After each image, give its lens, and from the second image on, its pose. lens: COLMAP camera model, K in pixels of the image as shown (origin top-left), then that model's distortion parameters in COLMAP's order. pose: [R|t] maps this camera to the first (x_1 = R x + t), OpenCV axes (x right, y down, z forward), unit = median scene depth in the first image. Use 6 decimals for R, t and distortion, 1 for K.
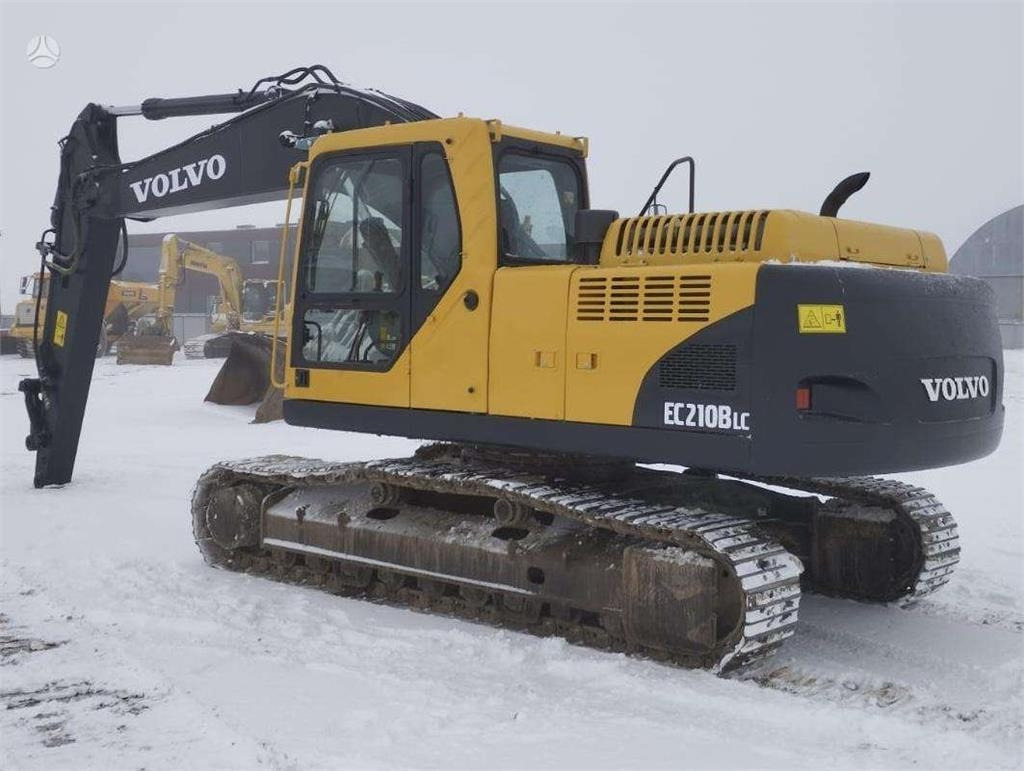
lens RADIAL K [[1215.5, 0, 511.1], [0, 1215.5, 344.8], [0, 0, 1]] dist [0.122306, -0.005470]
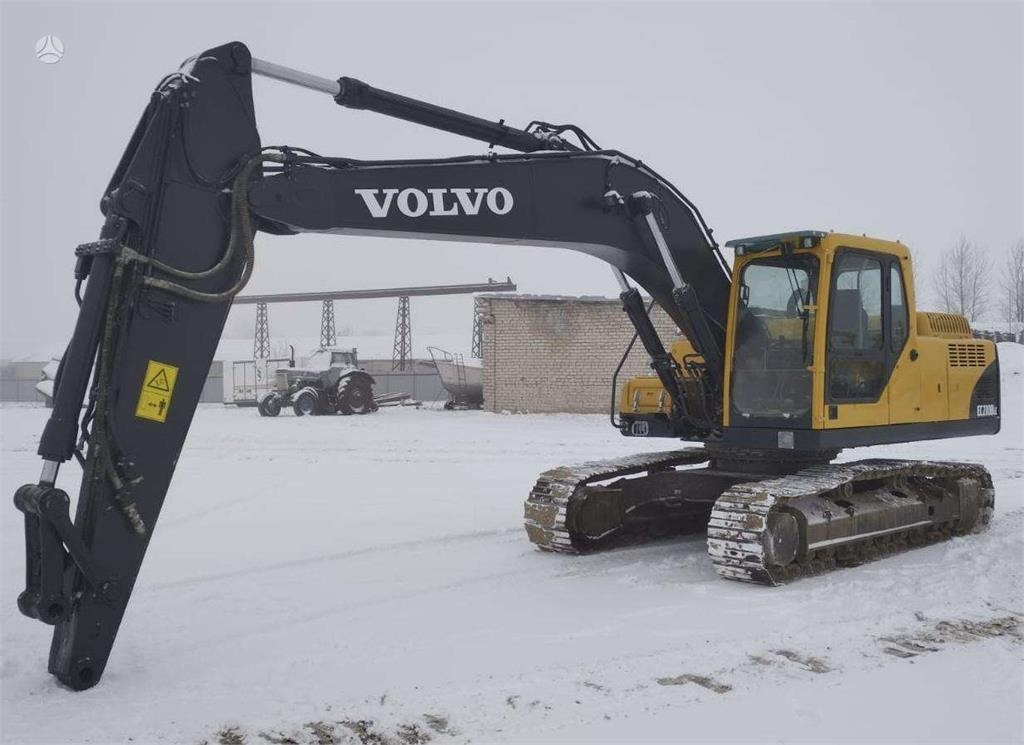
lens RADIAL K [[1064.5, 0, 511.6], [0, 1064.5, 349.6], [0, 0, 1]] dist [0.099536, -0.013305]
pose [[0.087268, 0.007480, 0.996157, -1.456825], [0.024341, 0.999657, -0.009639, -0.040741], [-0.995887, 0.025089, 0.087056, 1.330732]]
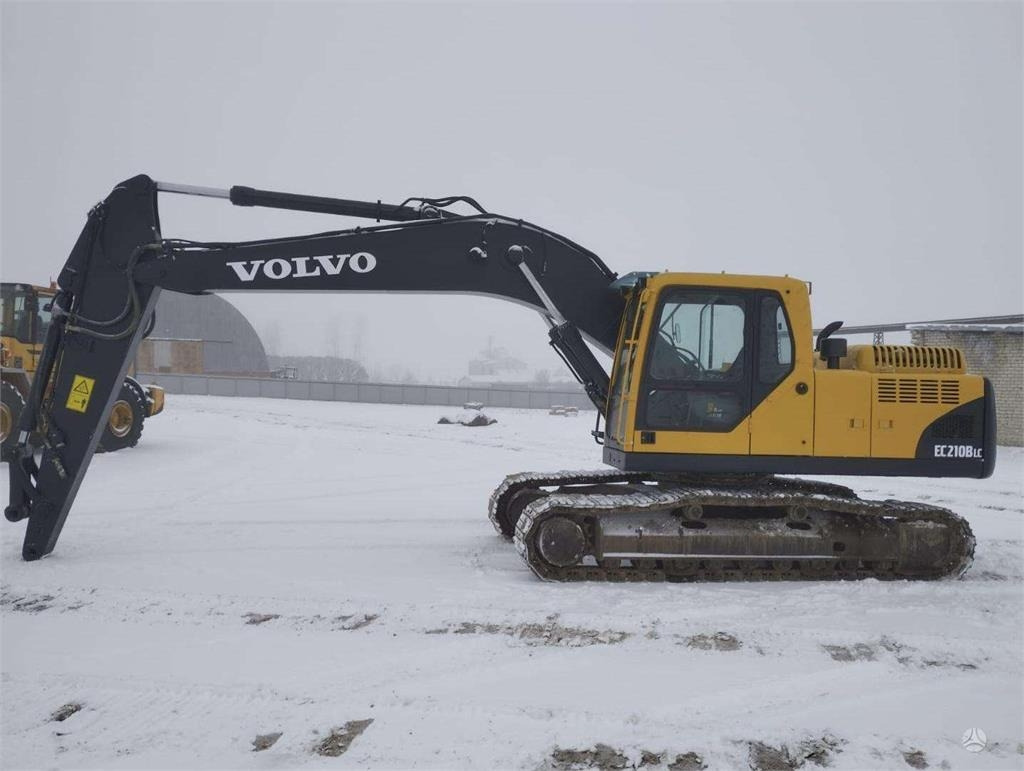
lens RADIAL K [[894.7, 0, 504.3], [0, 894.7, 397.1], [0, 0, 1]] dist [0.073715, -0.000375]
pose [[0.663551, -0.002615, 0.748127, -1.154015], [-0.005195, 0.999954, 0.008103, -0.030705], [-0.748113, -0.009263, 0.663506, 0.452647]]
